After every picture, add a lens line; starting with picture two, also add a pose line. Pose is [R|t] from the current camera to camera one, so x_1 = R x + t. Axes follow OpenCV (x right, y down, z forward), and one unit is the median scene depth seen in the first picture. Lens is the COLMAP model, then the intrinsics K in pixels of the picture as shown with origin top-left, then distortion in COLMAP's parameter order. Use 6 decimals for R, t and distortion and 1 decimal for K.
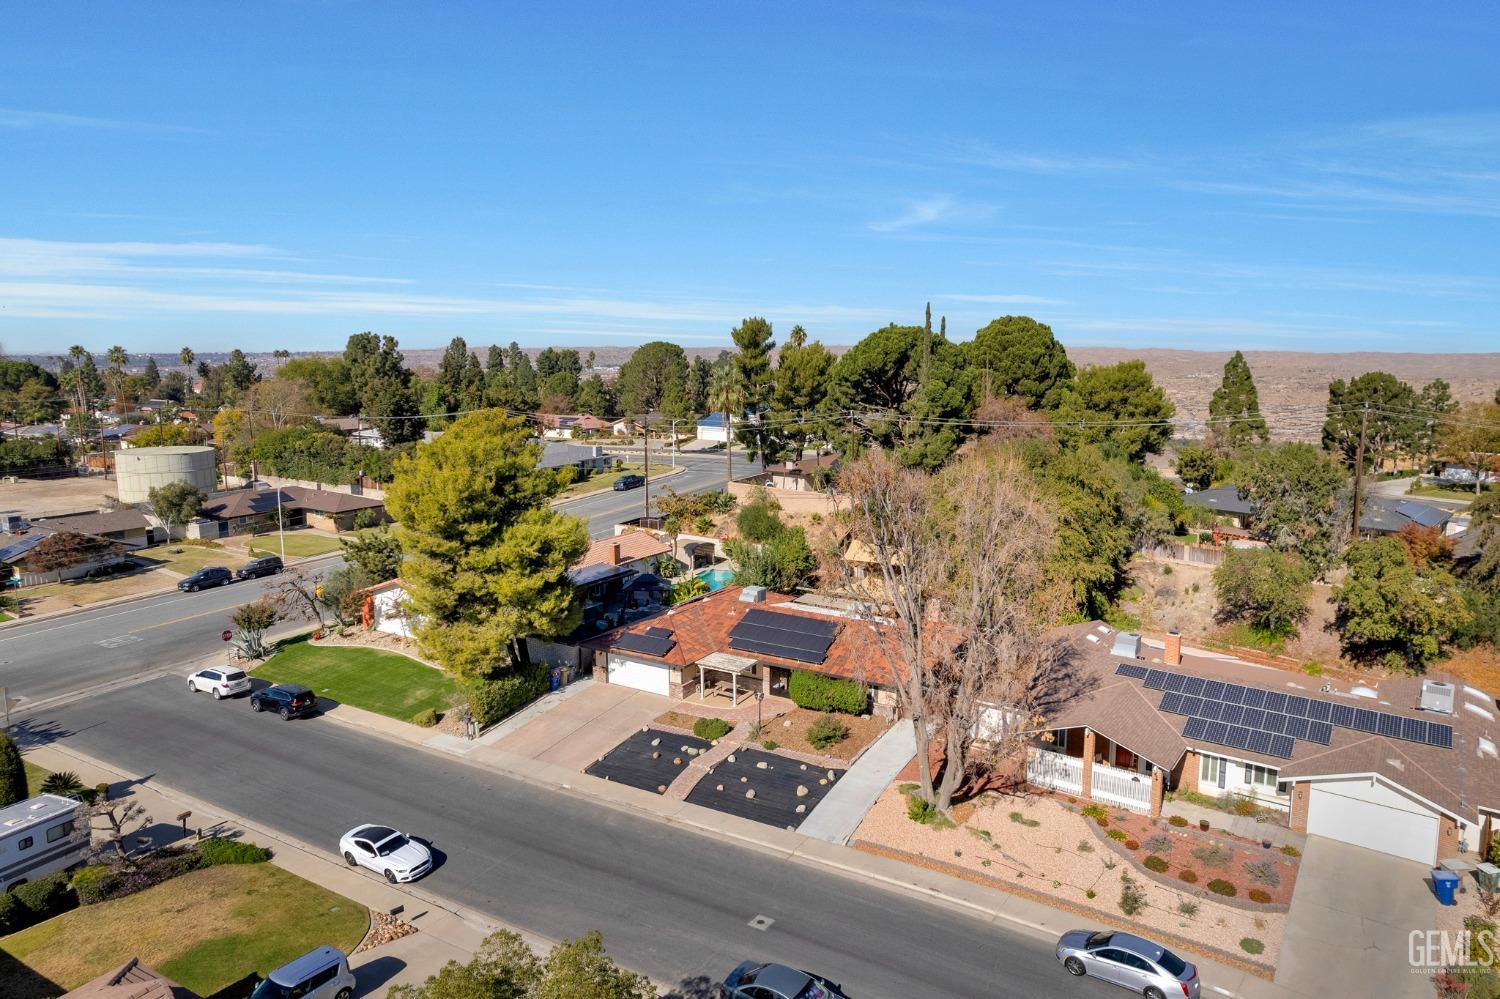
lens RADIAL K [[925.6, 0, 783.1], [0, 925.6, 474.6], [0, 0, 1]] dist [-0.038543, 0.001351]
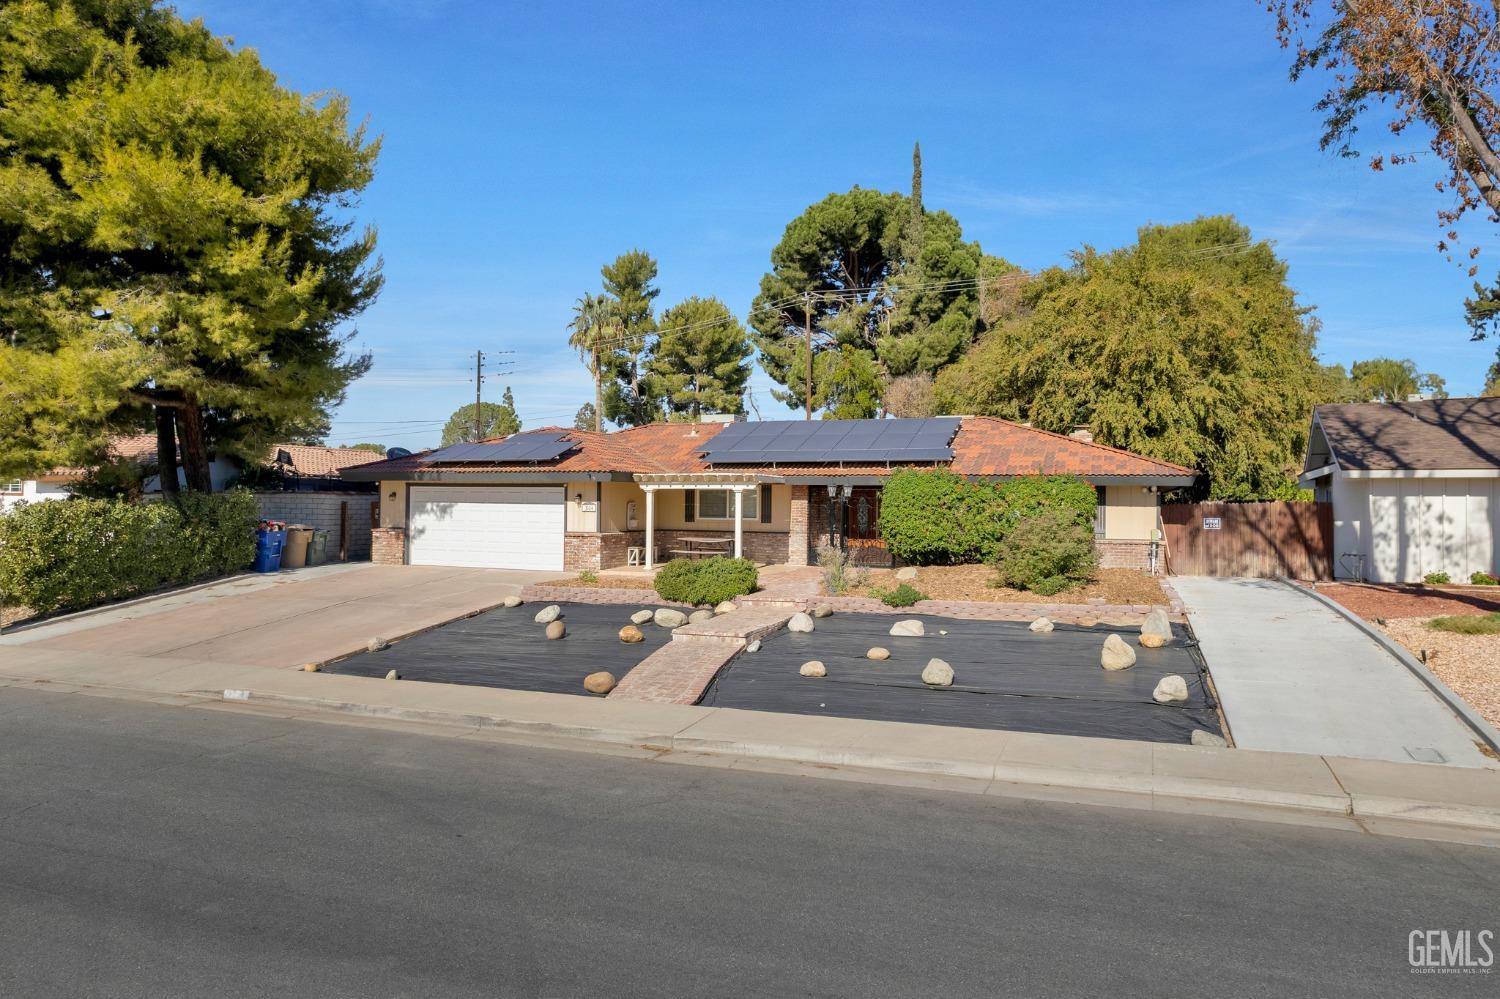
lens RADIAL K [[963.1, 0, 749.3], [0, 963.1, 463.5], [0, 0, 1]] dist [-0.067743, 0.053481]
pose [[0.989070, 0.010441, 0.147079, -0.106567], [0.014280, 0.986018, -0.166026, 0.266927], [-0.146756, 0.166311, 0.975091, 0.579655]]
